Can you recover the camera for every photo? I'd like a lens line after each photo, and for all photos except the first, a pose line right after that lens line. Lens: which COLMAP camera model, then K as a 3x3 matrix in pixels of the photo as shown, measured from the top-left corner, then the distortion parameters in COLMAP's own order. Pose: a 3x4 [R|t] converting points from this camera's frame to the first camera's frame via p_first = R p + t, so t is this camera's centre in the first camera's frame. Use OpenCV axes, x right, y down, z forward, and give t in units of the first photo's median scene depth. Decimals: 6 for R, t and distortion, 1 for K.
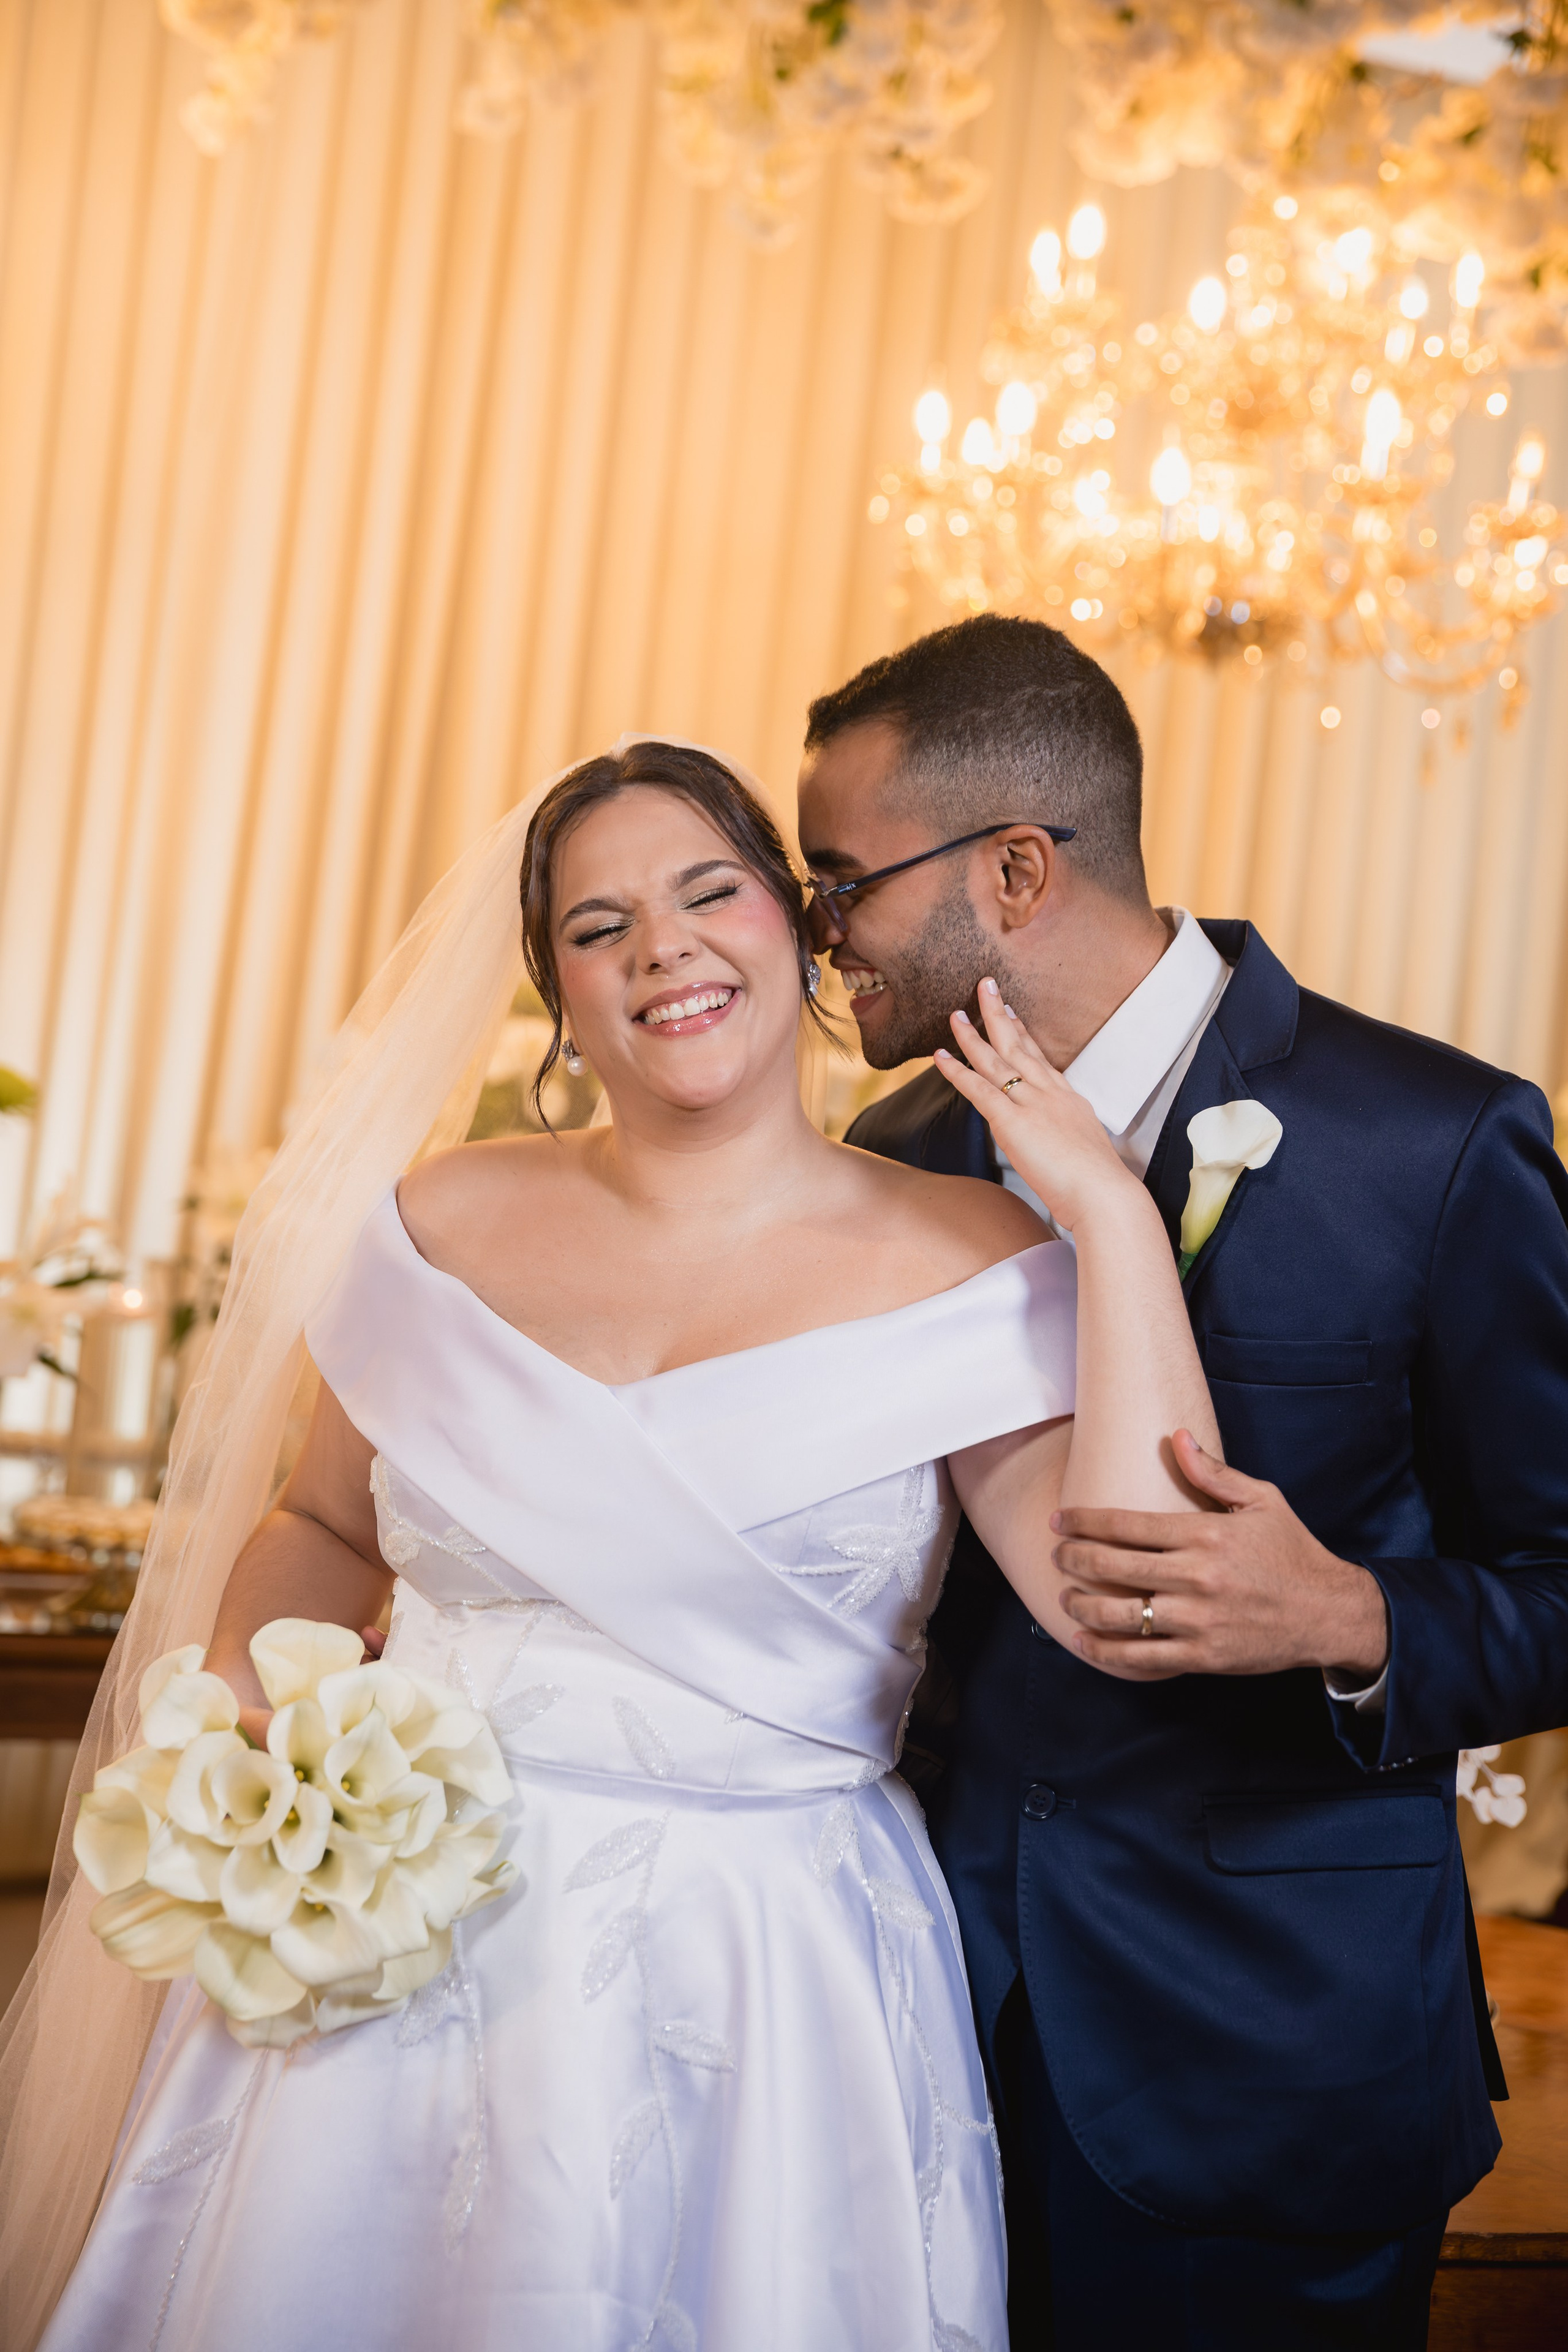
lens RADIAL K [[3964.4, 0, 782.3], [0, 3964.4, 1301.7], [0, 0, 1]] dist [0.015426, 0.067835]
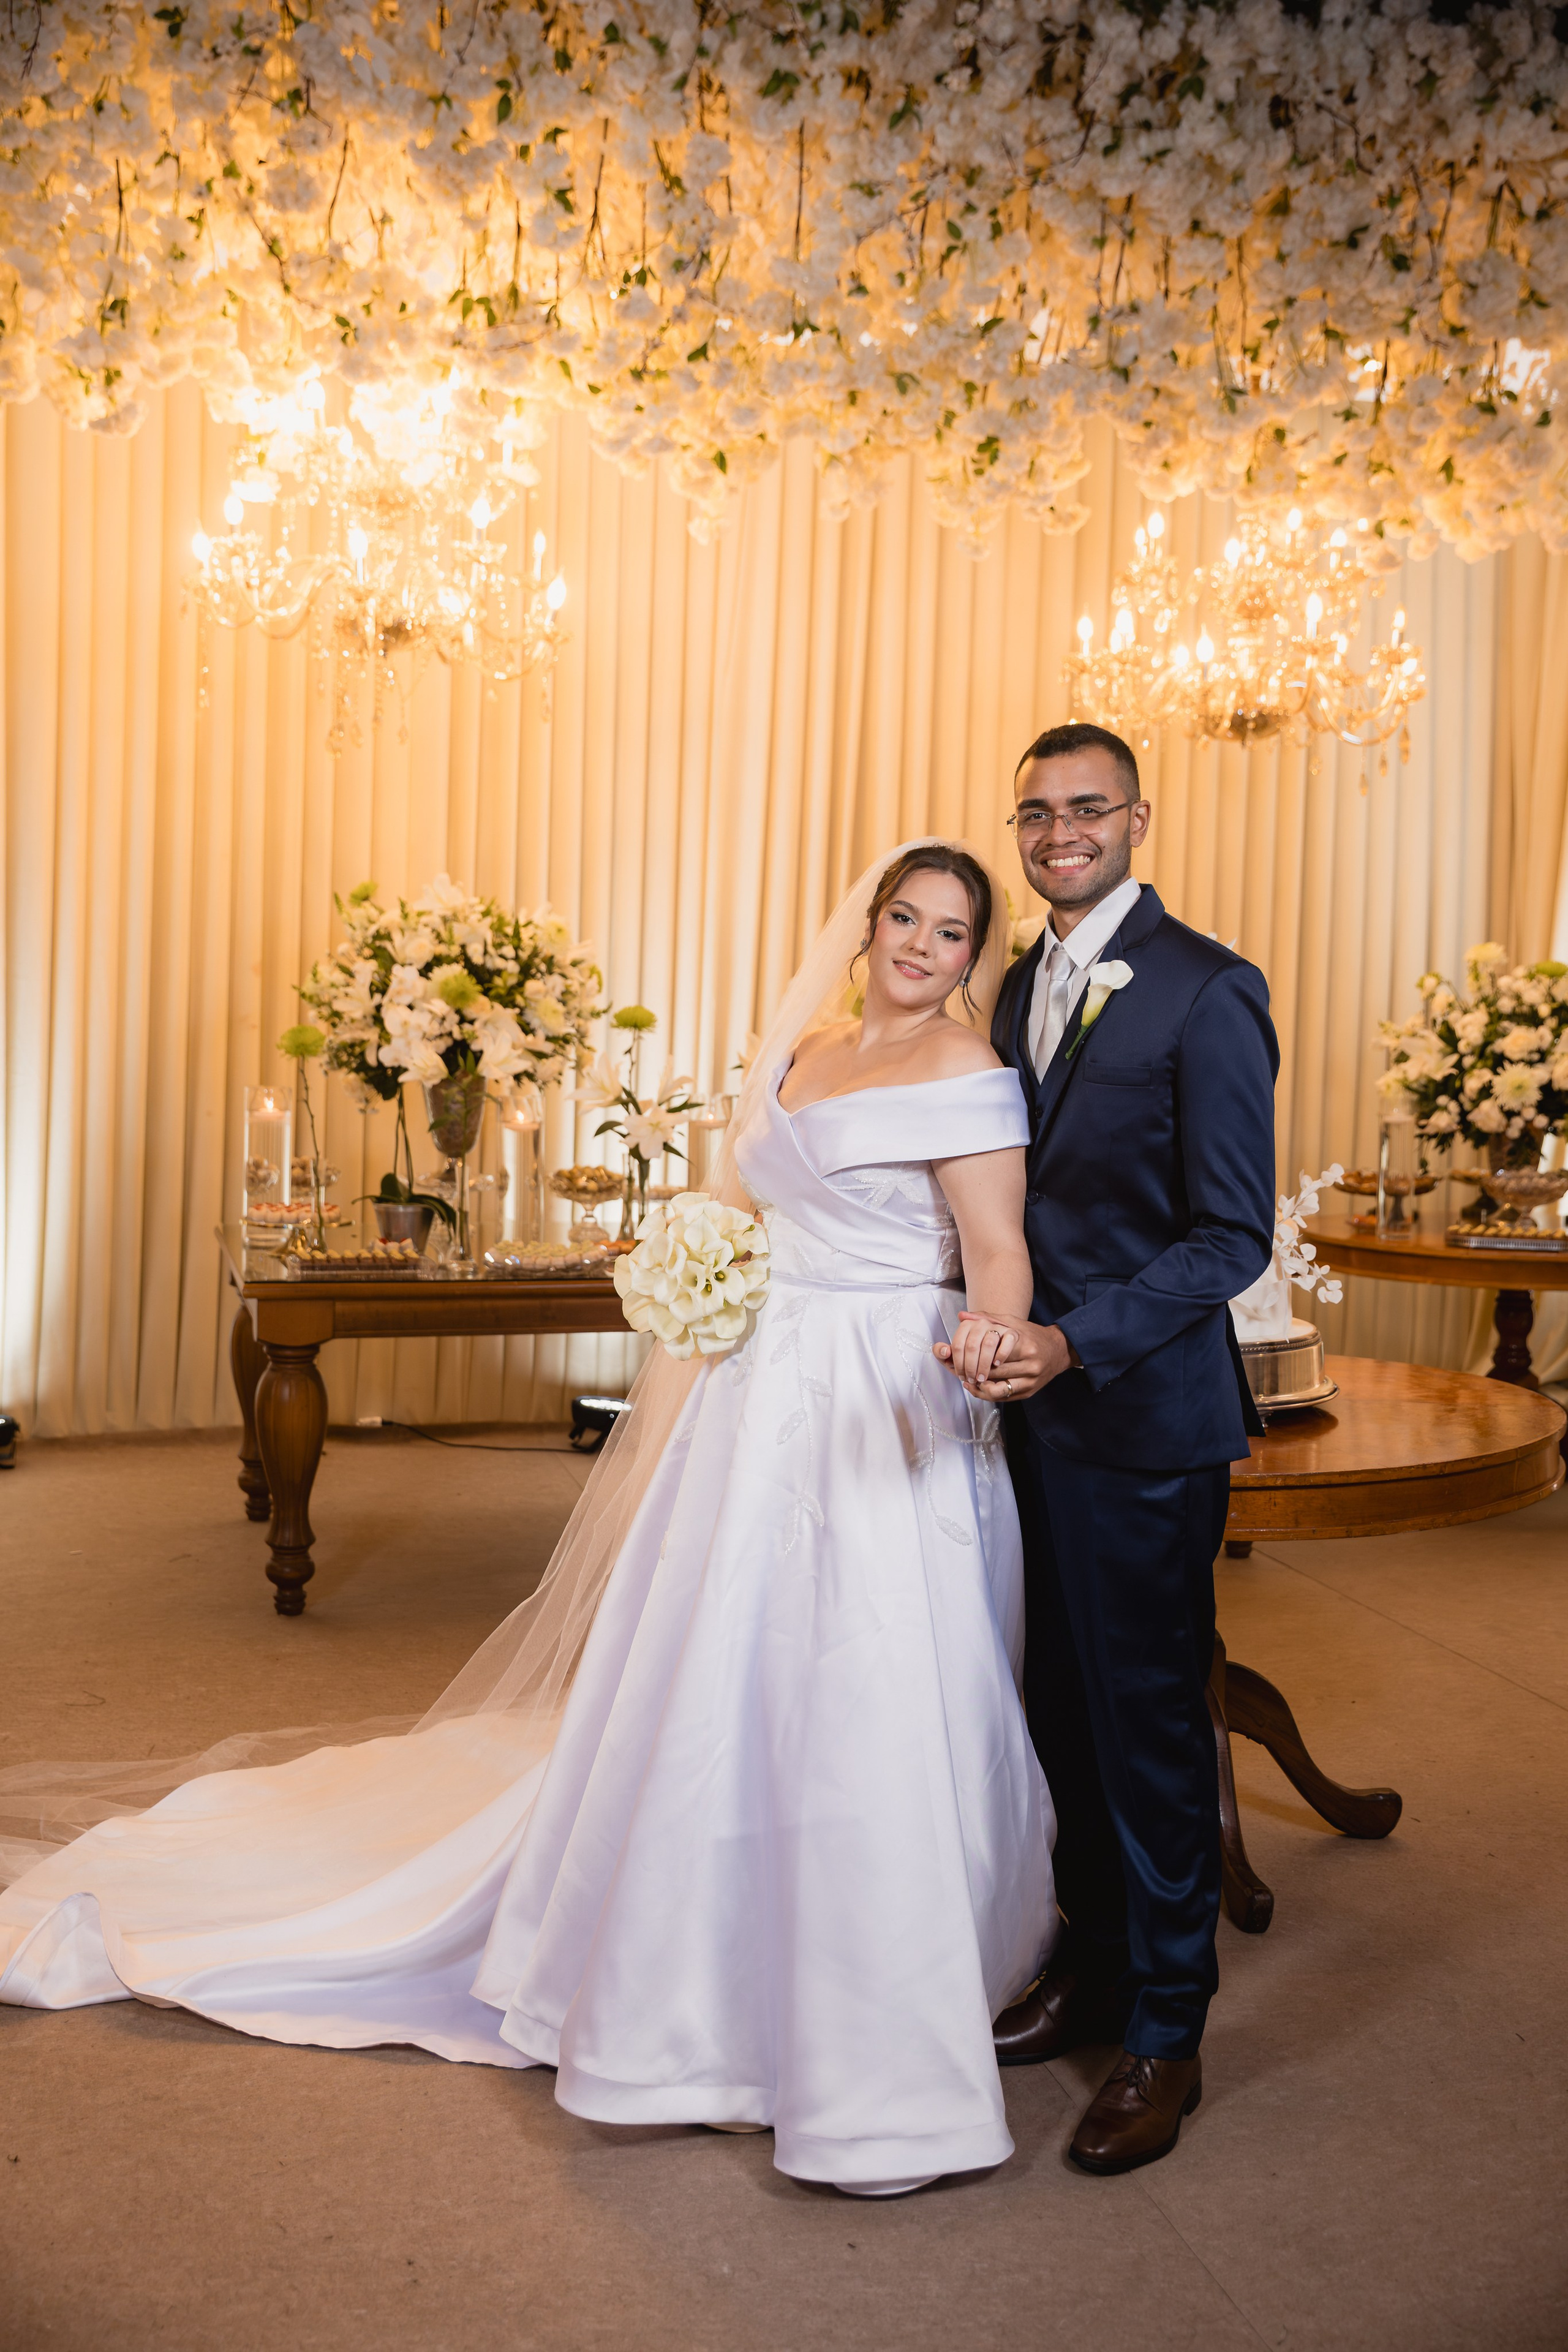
lens RADIAL K [[2318.8, 0, 784.0], [0, 2318.8, 1176.0], [0, 0, 1]] dist [-0.021712, 0.104430]
pose [[0.984936, -0.071156, -0.157602, 0.058545], [0.074588, 0.997087, 0.015964, 0.015129], [0.156007, -0.027479, 0.987374, -0.159848]]
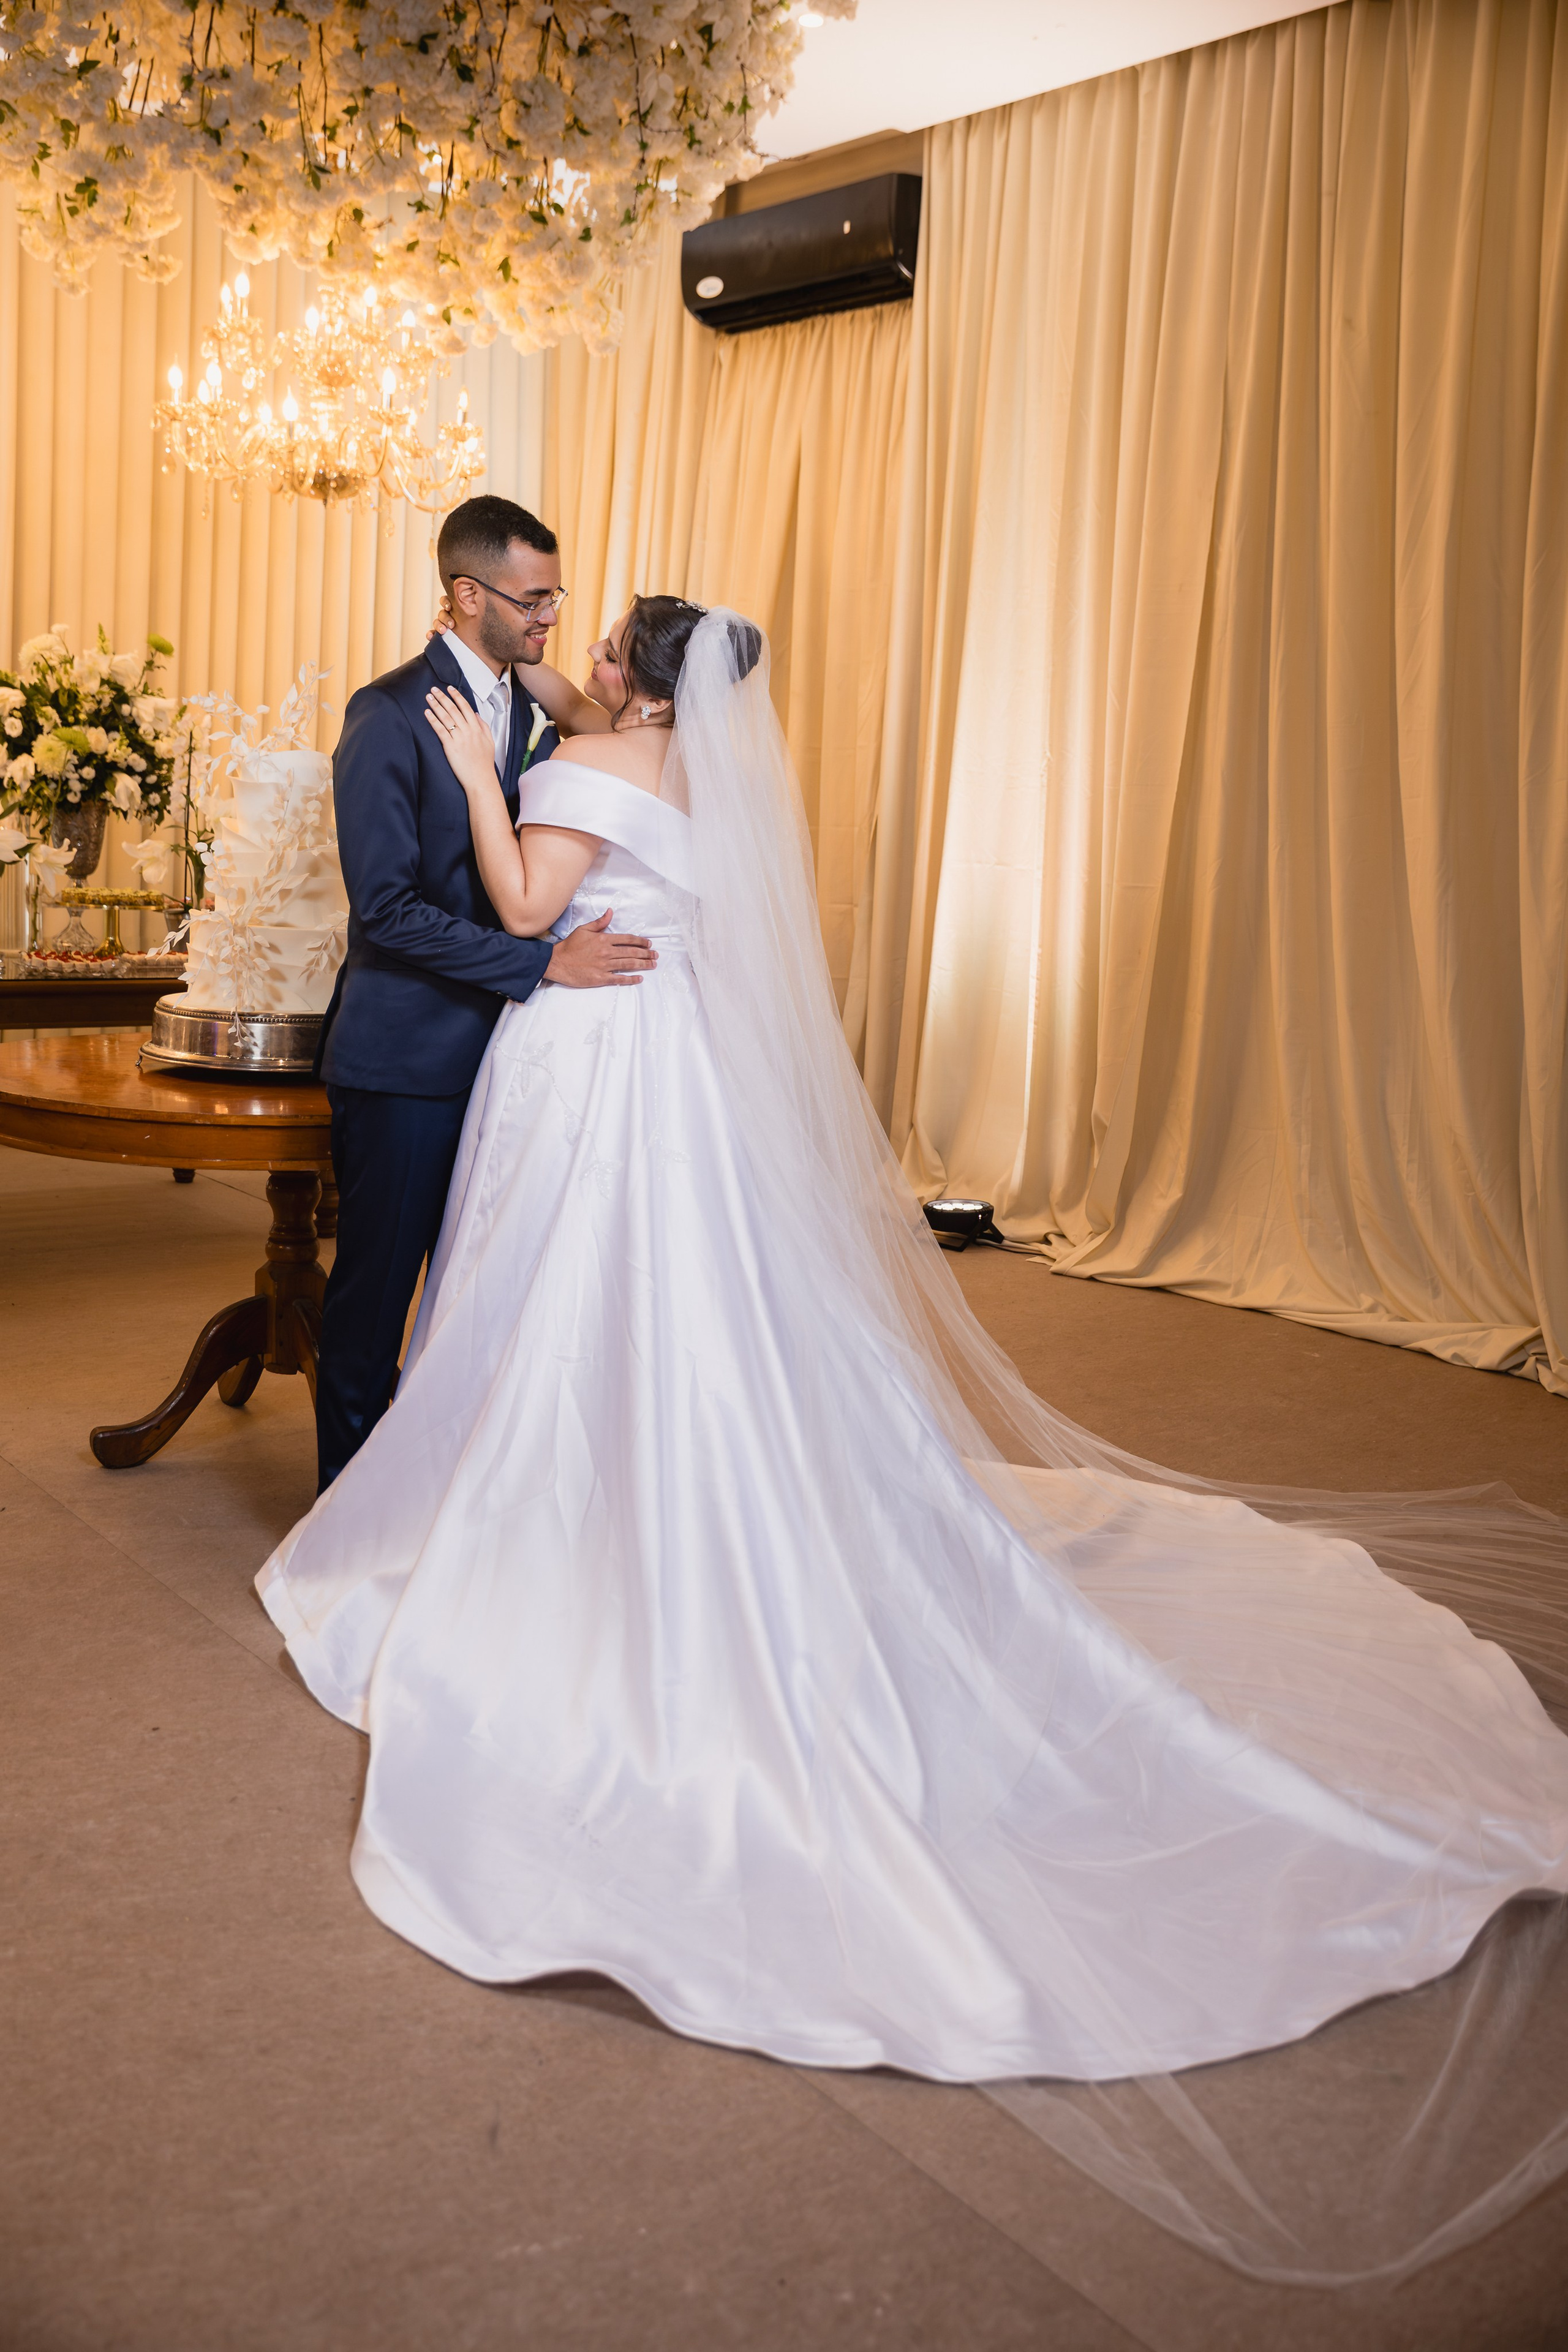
lens RADIAL K [[2251.0, 0, 784.0], [0, 2251.0, 1176.0], [0, 0, 1]] dist [-0.018915, 0.117460]
pose [[0.967231, -0.087286, 0.238421, 0.032440], [0.054029, 0.988300, 0.142633, 0.040521], [-0.248081, -0.125078, 0.960631, -0.280687]]
